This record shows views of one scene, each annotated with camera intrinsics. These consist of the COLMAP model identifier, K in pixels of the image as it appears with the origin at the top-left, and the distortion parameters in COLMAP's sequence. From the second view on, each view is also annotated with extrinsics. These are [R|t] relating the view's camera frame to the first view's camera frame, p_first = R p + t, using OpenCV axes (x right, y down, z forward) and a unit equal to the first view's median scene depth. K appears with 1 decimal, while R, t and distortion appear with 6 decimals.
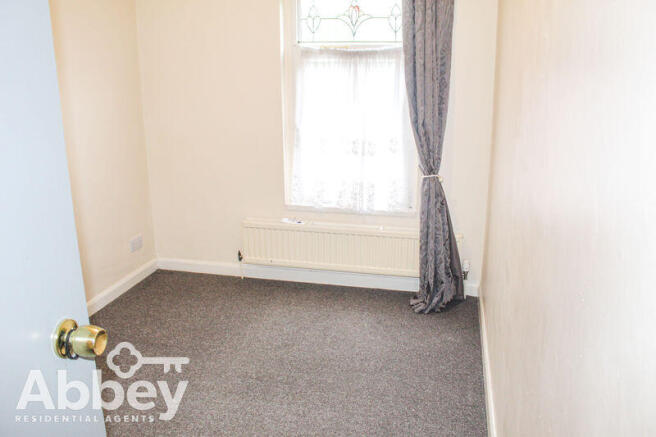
lens RADIAL K [[566.1, 0, 328.0], [0, 566.1, 218.5], [0, 0, 1]] dist [0.006051, 0.169522]
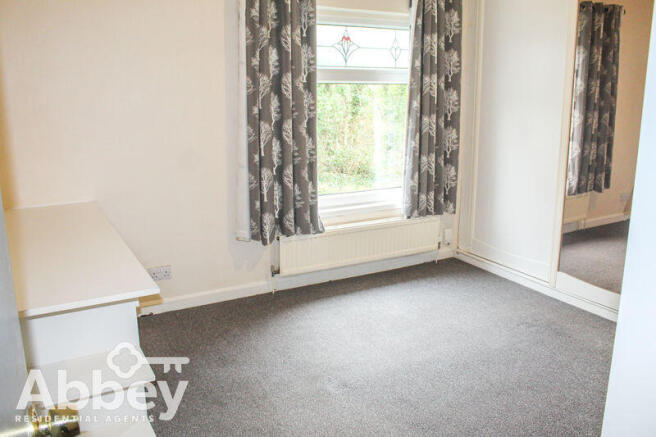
lens RADIAL K [[566.1, 0, 328.0], [0, 566.1, 218.5], [0, 0, 1]] dist [0.006051, 0.169522]
pose [[0.749452, -0.150258, 0.644783, -0.788657], [0.173685, 0.984417, 0.027526, -0.042197], [-0.638871, 0.091359, 0.763870, 0.157596]]
